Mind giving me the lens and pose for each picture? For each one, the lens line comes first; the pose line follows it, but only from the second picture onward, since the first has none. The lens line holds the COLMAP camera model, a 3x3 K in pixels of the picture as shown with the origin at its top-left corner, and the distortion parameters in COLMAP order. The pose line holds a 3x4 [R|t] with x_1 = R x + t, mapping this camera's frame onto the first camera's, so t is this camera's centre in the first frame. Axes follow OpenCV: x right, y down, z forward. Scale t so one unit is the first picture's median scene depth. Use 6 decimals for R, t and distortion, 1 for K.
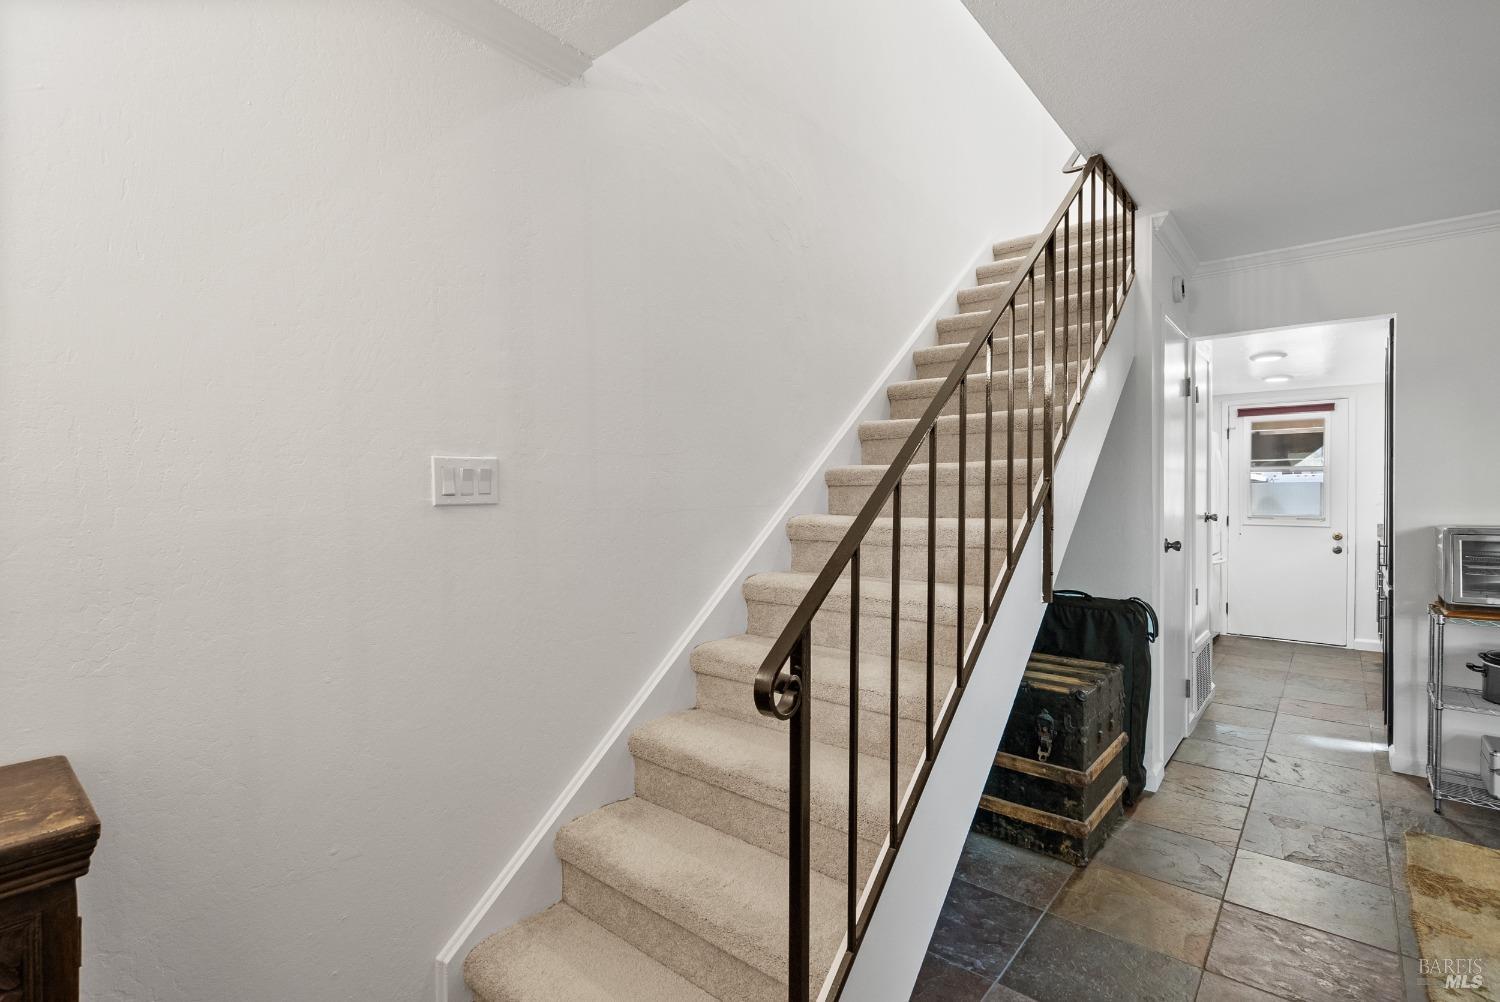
lens RADIAL K [[689.8, 0, 760.1], [0, 689.8, 487.5], [0, 0, 1]] dist [-0.000665, 0.000717]
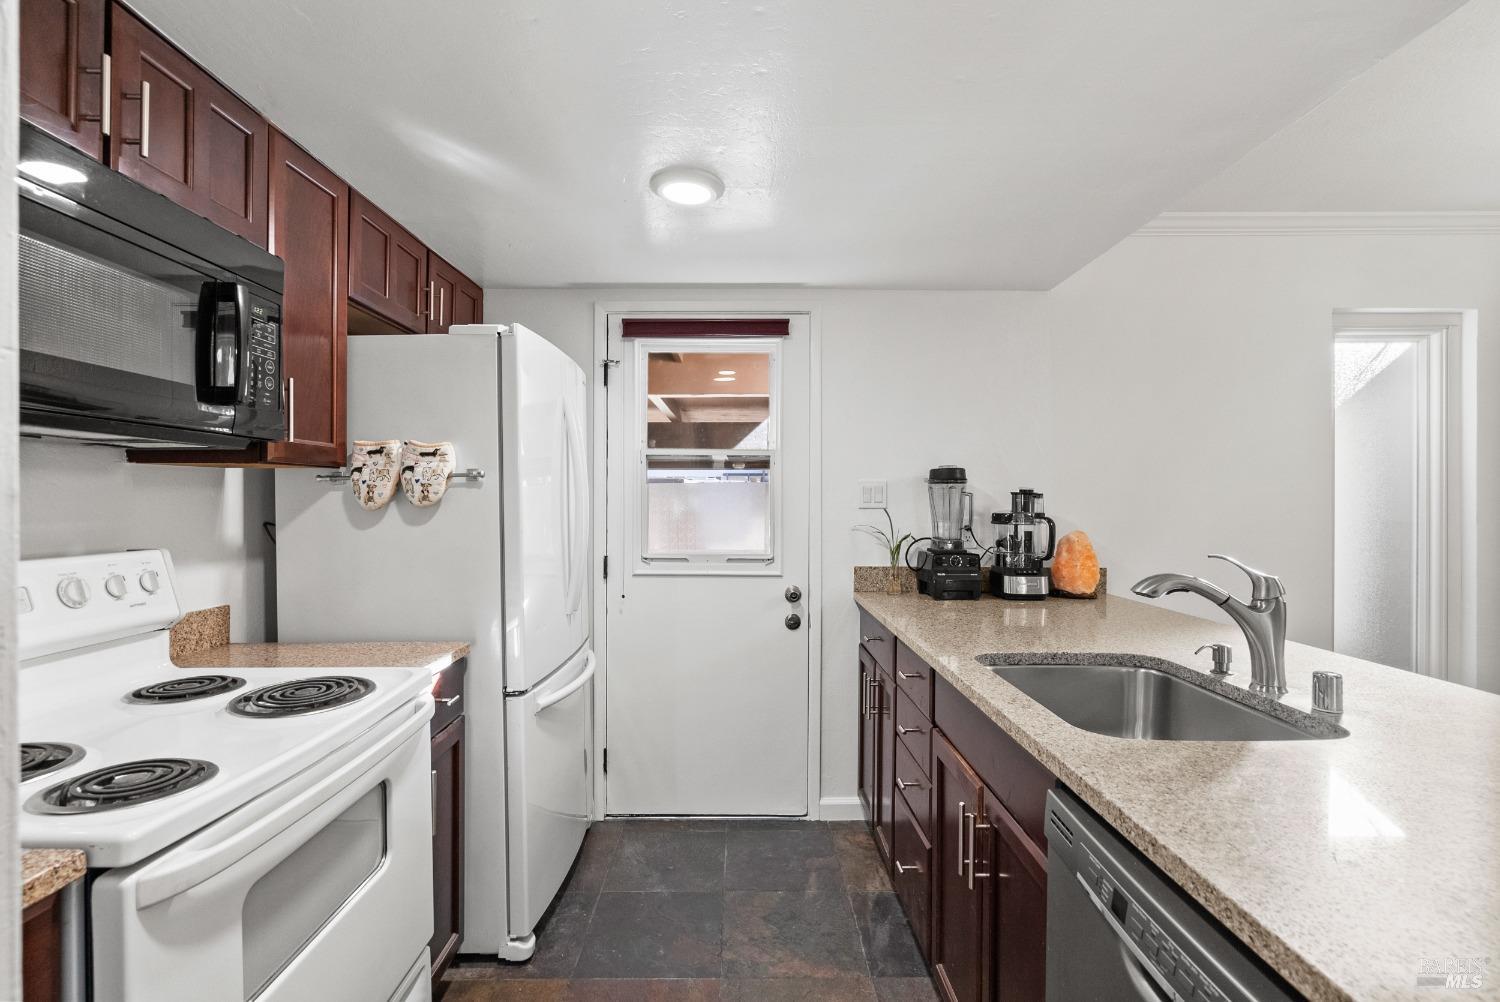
lens RADIAL K [[689.8, 0, 748.2], [0, 689.8, 504.4], [0, 0, 1]] dist [-0.000665, 0.000717]
pose [[0.761969, -0.004455, 0.647598, 0.499029], [0.001965, 0.999988, 0.004567, 0.005443], [-0.647611, -0.002207, 0.761968, 0.650642]]
